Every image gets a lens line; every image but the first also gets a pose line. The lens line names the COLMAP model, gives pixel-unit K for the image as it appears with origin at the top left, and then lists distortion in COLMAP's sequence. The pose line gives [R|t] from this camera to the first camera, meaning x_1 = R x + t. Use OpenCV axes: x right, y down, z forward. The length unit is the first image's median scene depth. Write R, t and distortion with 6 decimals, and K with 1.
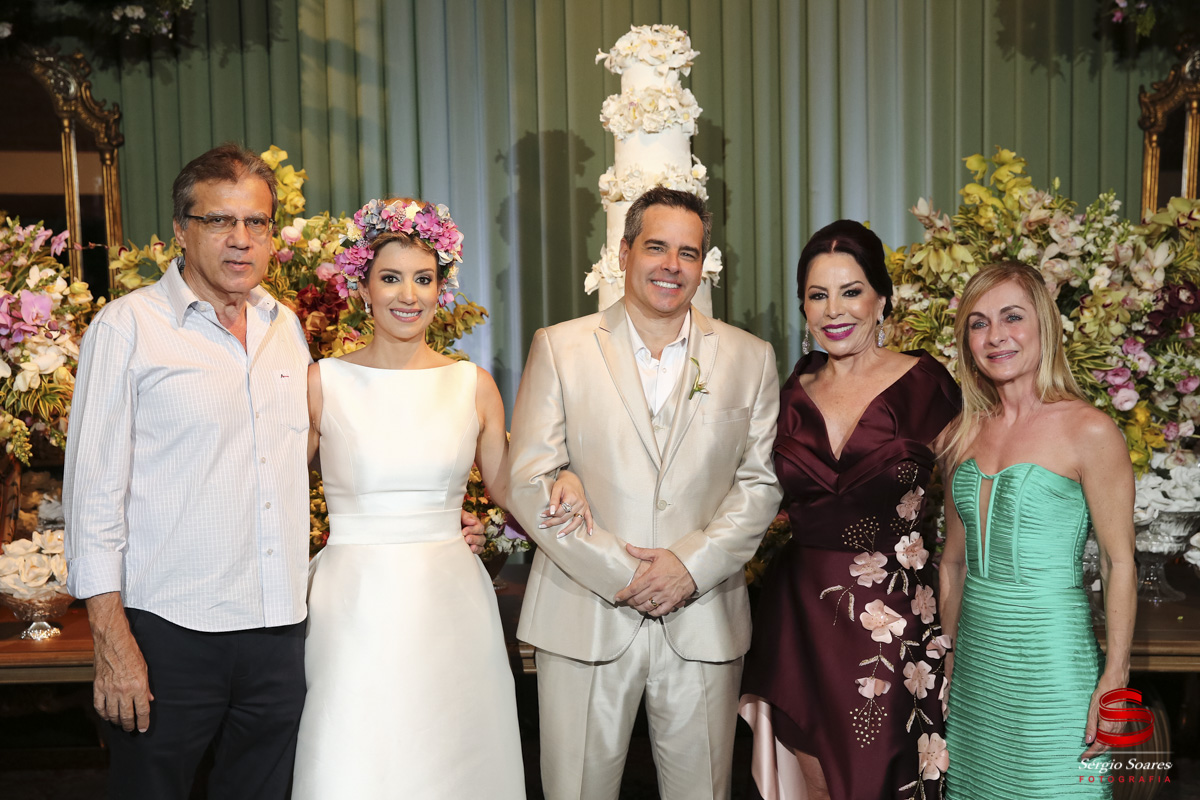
lens RADIAL K [[1545.4, 0, 599.6], [0, 1545.4, 408.4], [0, 0, 1]] dist [0.101813, 0.000000]
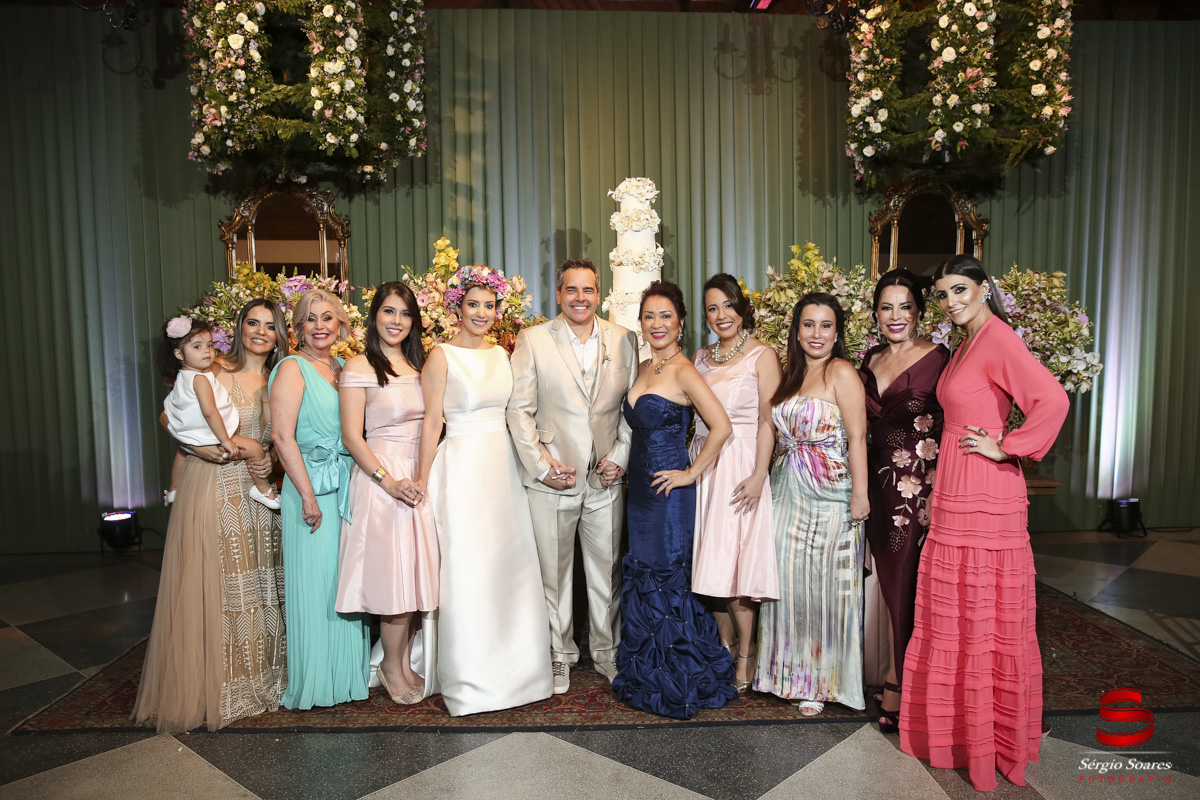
lens RADIAL K [[869.8, 0, 600.0], [0, 869.8, 406.7], [0, 0, 1]] dist [-0.063796, 0.003159]
pose [[0.999060, -0.000321, 0.043356, -0.060936], [-0.000827, 0.999649, 0.026473, 0.017221], [-0.043349, -0.026484, 0.998709, -0.111525]]
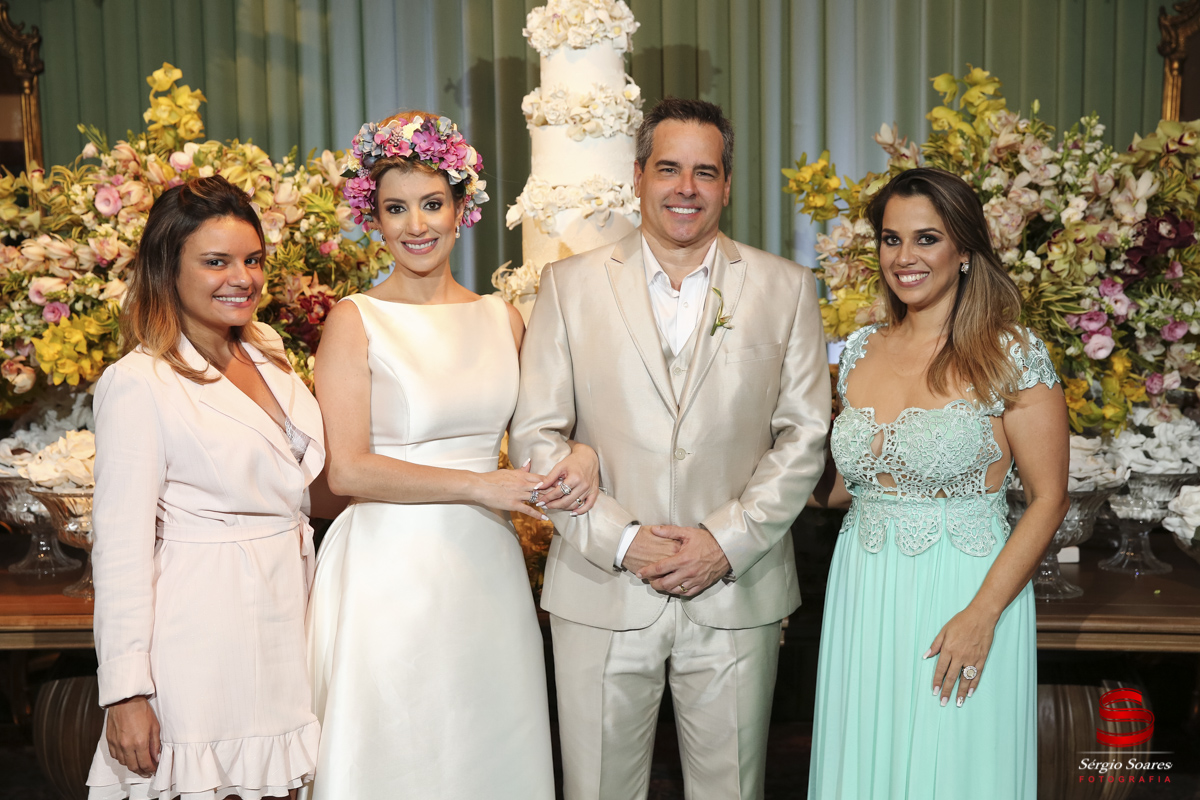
lens RADIAL K [[1631.6, 0, 598.1], [0, 1631.6, 402.1], [0, 0, 1]] dist [0.117841, 0.000000]
pose [[0.999397, 0.006894, -0.034044, 0.077954], [-0.006444, 0.999891, 0.013322, 0.014147], [0.034132, -0.013094, 0.999332, 0.047547]]
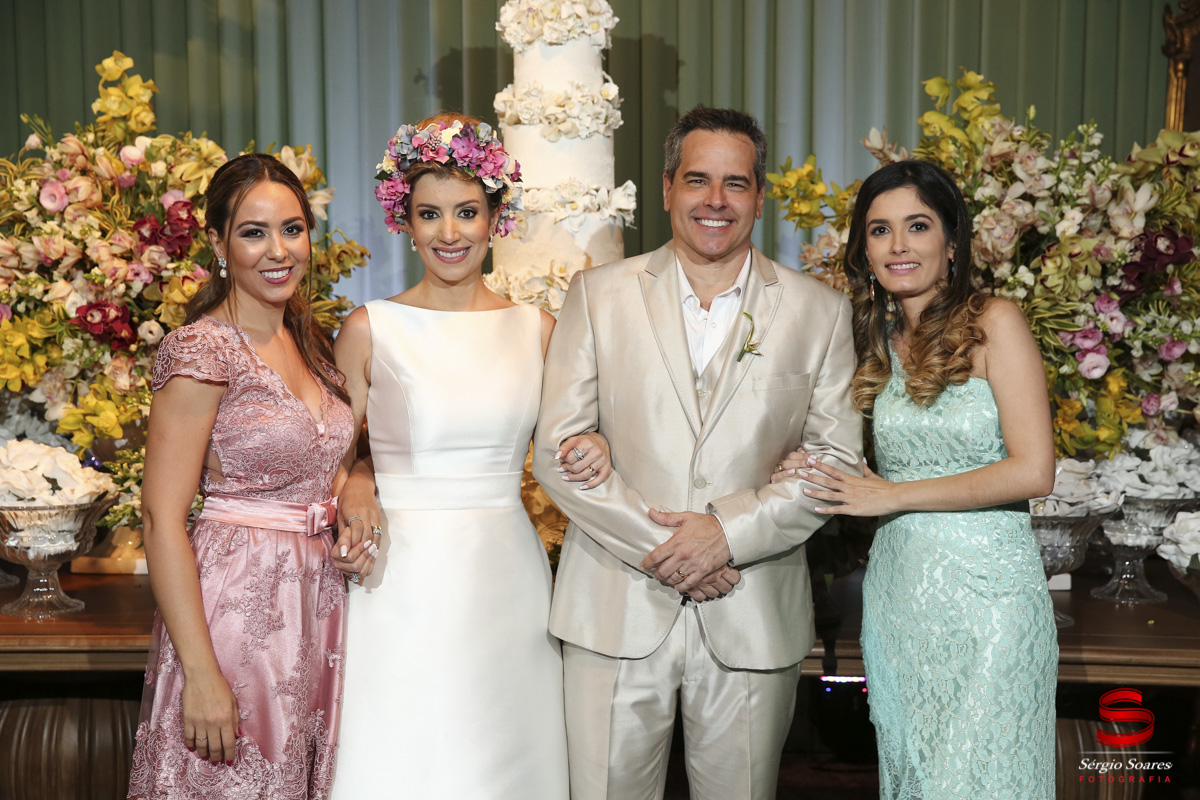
lens RADIAL K [[1754.9, 0, 595.4], [0, 1754.9, 406.7], [0, 0, 1]] dist [0.143949, 0.000000]
pose [[0.999684, 0.019578, -0.015791, 0.074800], [-0.019363, 0.999720, 0.013611, 0.008110], [0.016053, -0.013301, 0.999783, 0.024172]]
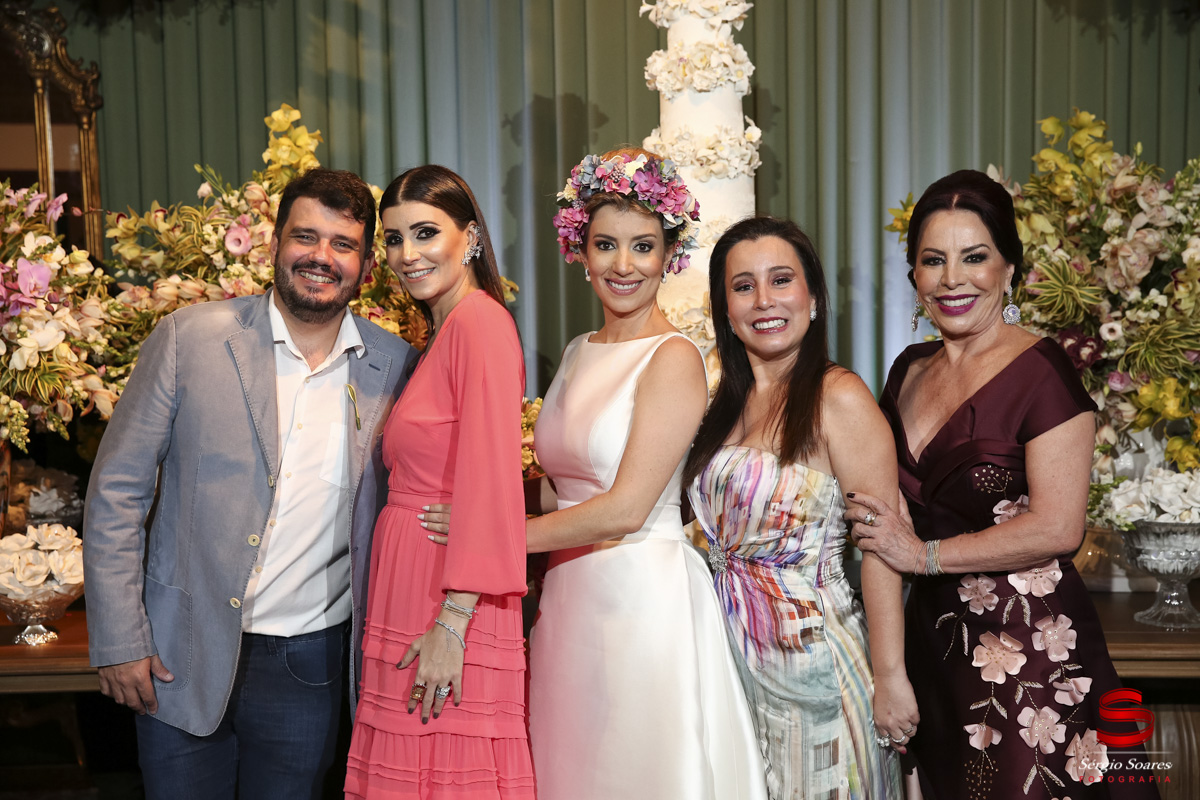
lens RADIAL K [[1631.6, 0, 600.7], [0, 1631.6, 403.1], [0, 0, 1]] dist [0.117841, 0.000000]
pose [[0.999713, 0.001685, 0.023882, -0.048990], [-0.001649, 0.999997, -0.001554, 0.008037], [-0.023885, 0.001514, 0.999714, 0.032038]]
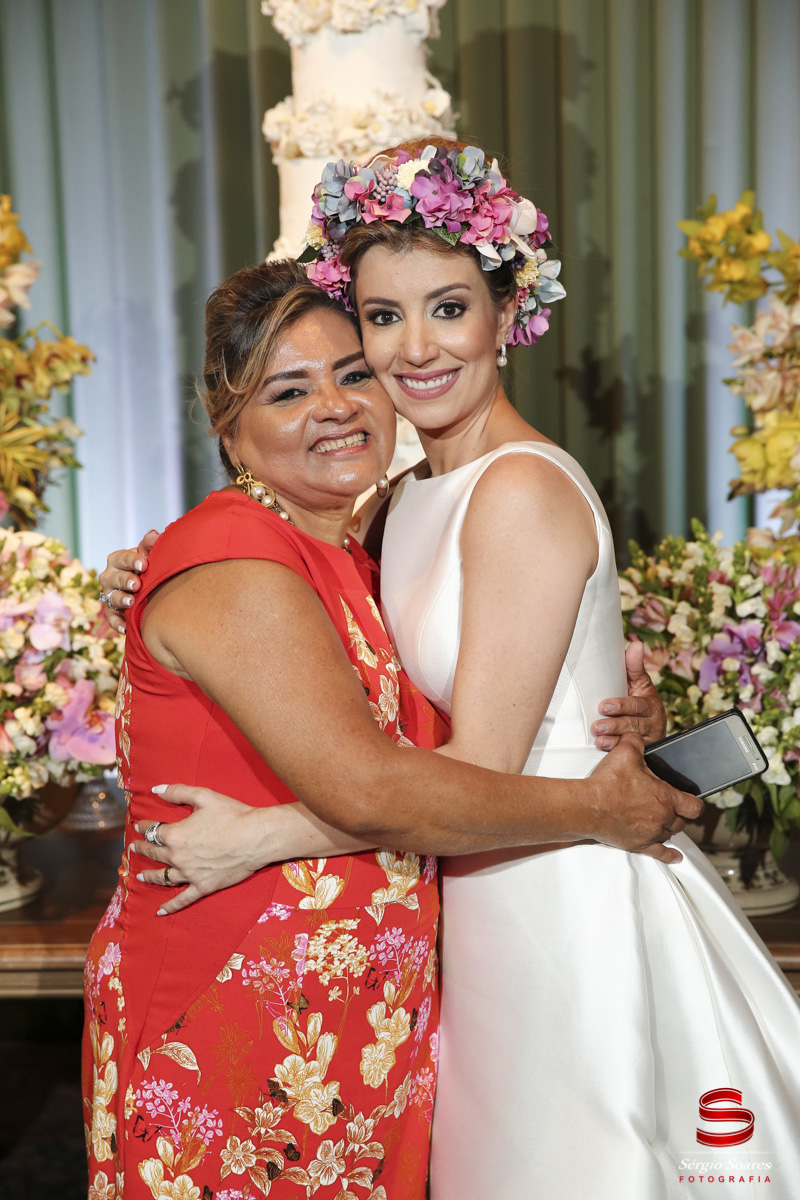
lens RADIAL K [[2183.0, 0, 400.8], [0, 2183.0, 605.6], [0, 0, 1]] dist [0.207906, 0.000000]
pose [[0.998053, 0.000066, -0.062371, 0.101210], [0.003197, 0.998631, 0.052212, -0.011612], [0.062289, -0.052309, 0.996686, 0.186317]]
